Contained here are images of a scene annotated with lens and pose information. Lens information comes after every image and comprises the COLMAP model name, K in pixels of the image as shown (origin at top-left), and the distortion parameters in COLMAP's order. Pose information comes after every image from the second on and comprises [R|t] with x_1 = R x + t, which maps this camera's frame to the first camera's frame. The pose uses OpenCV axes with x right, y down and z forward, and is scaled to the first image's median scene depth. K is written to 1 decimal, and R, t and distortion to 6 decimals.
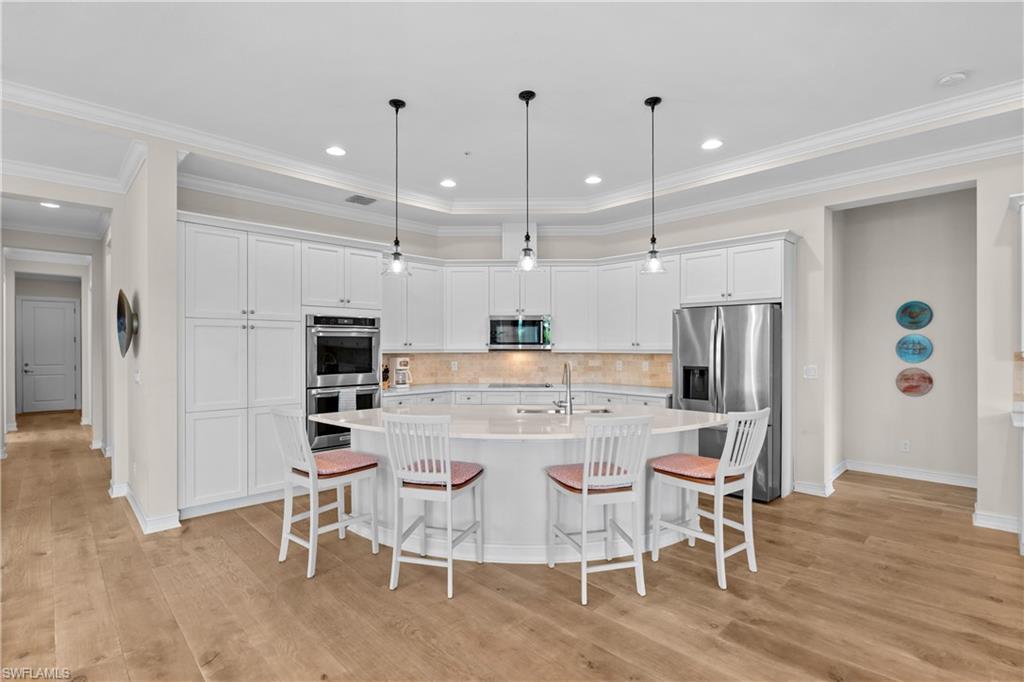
lens RADIAL K [[492.3, 0, 543.7], [0, 492.3, 346.3], [0, 0, 1]] dist [-0.003402, -0.003522]
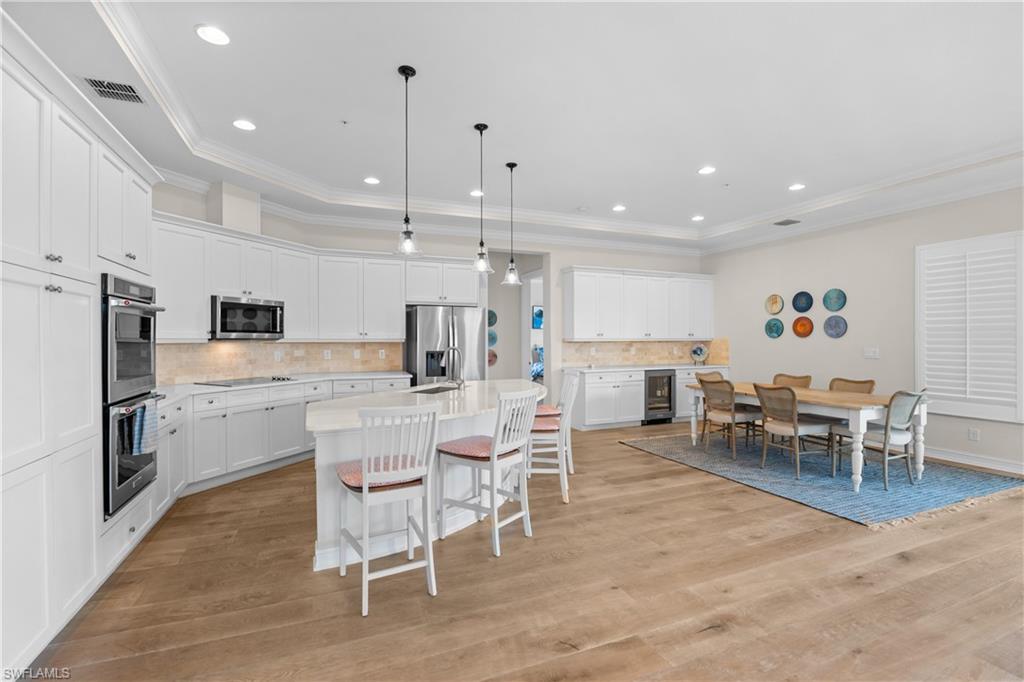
lens RADIAL K [[459.3, 0, 501.1], [0, 459.3, 342.6], [0, 0, 1]] dist [0.000683, -0.001219]
pose [[0.394096, -0.006977, 0.919043, -0.728987], [0.002279, 0.999976, 0.006614, 0.010828], [-0.919066, -0.000512, 0.394103, 0.351276]]
